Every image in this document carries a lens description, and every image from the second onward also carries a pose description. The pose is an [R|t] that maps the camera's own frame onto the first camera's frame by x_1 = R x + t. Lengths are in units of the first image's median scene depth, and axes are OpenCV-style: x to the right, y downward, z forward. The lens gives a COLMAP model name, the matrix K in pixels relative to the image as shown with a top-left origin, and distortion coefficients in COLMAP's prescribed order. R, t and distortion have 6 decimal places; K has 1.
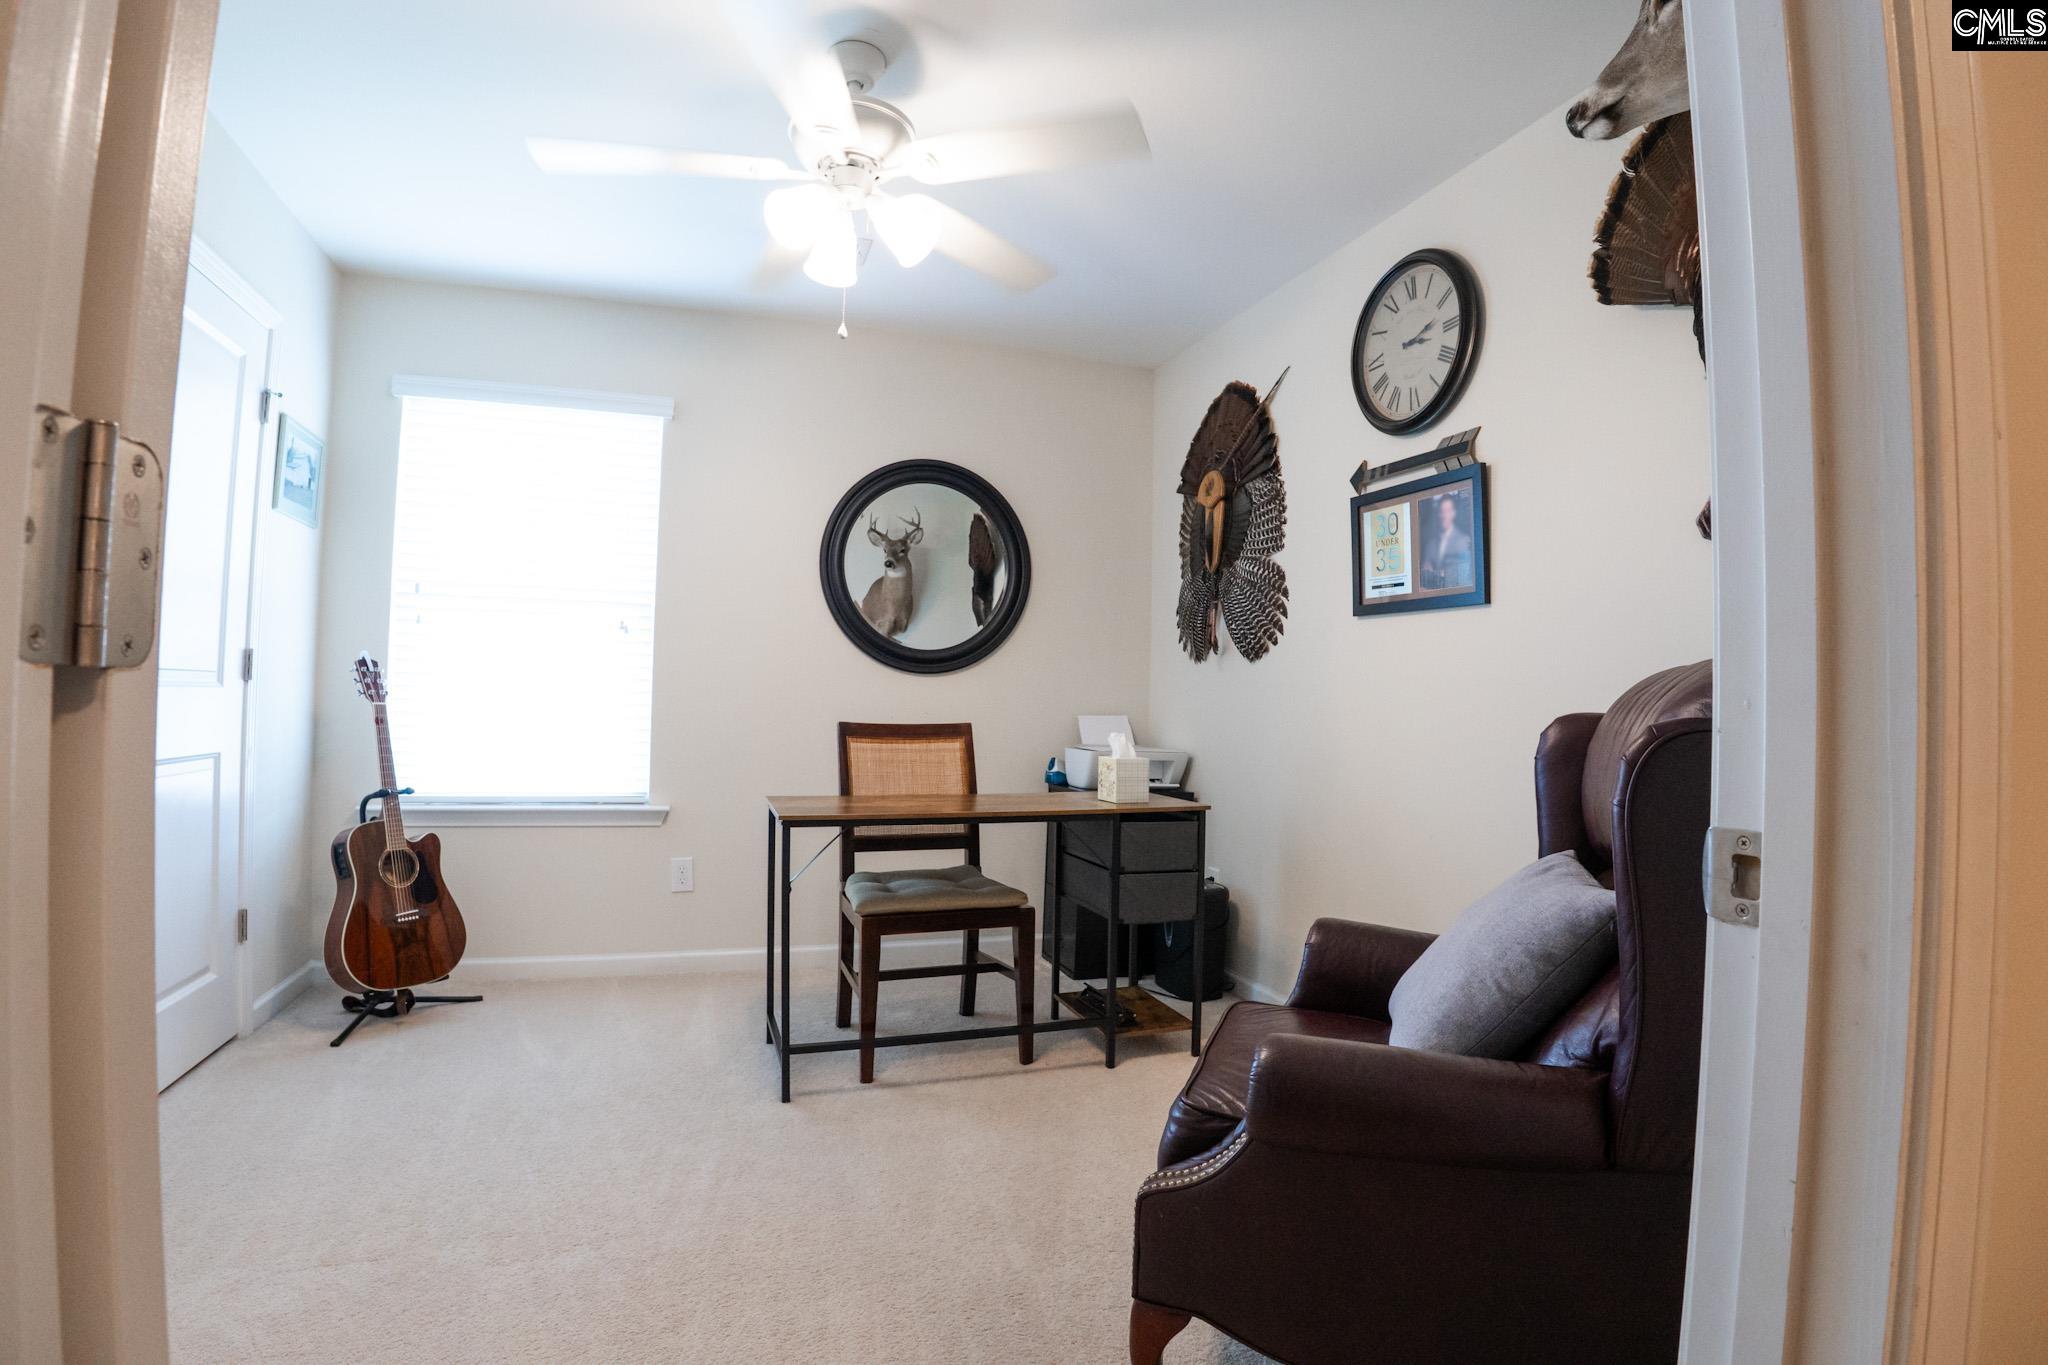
lens RADIAL K [[1025.9, 0, 1044.8], [0, 1025.9, 681.6], [0, 0, 1]] dist [-0.102323, 0.023076]
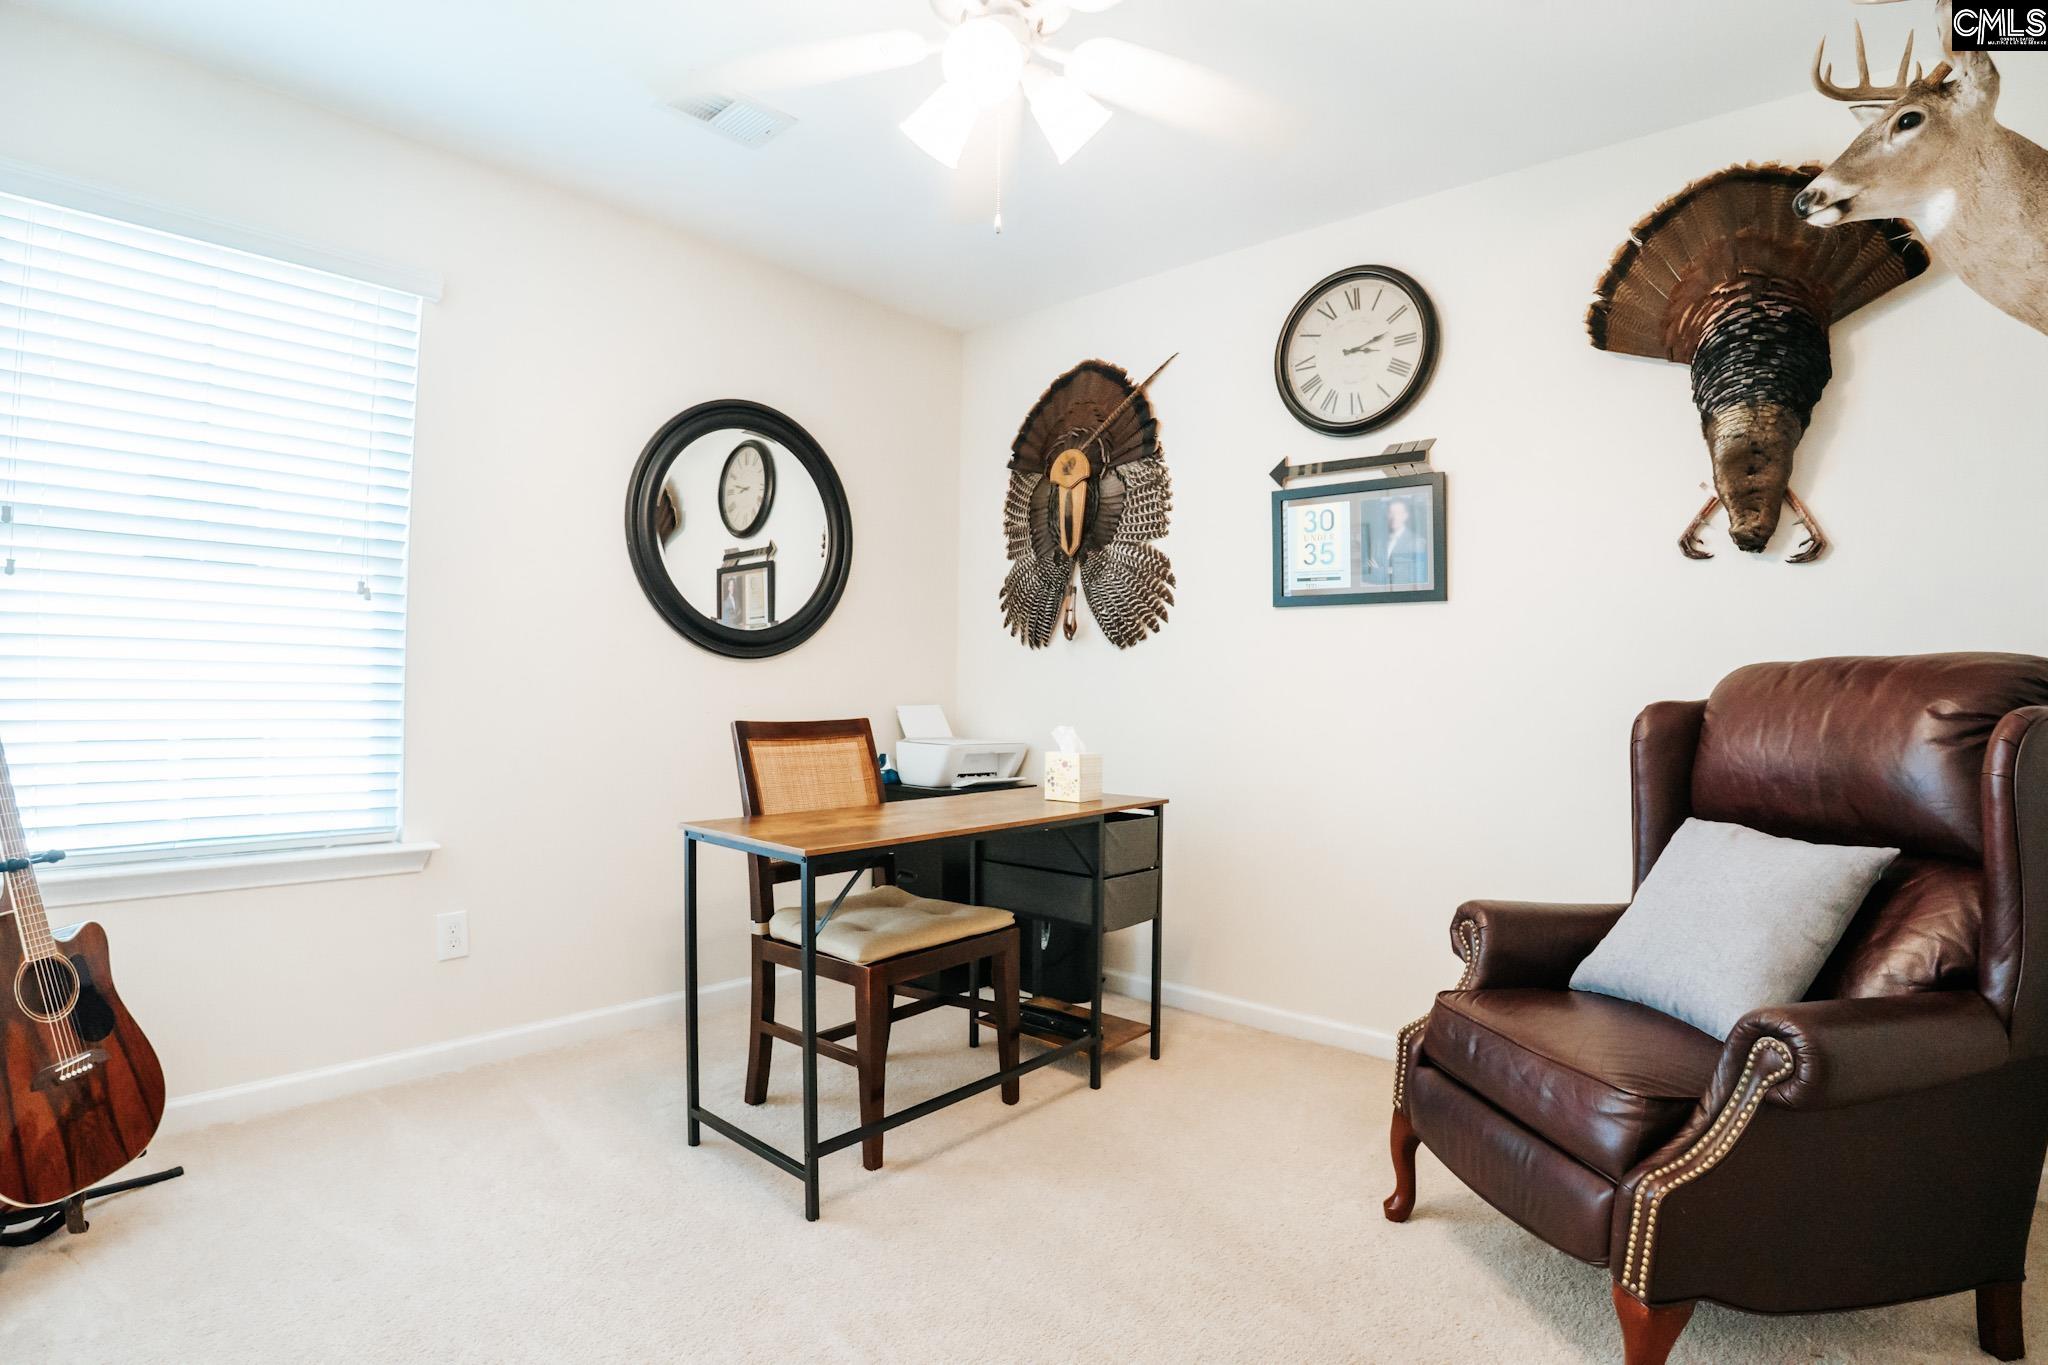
lens RADIAL K [[1025.9, 0, 1044.8], [0, 1025.9, 681.6], [0, 0, 1]] dist [-0.102323, 0.023076]
pose [[0.865969, -0.005572, 0.500067, -0.370363], [-0.002971, 0.999863, 0.016286, -0.004177], [-0.500089, -0.015589, 0.865834, 0.195898]]
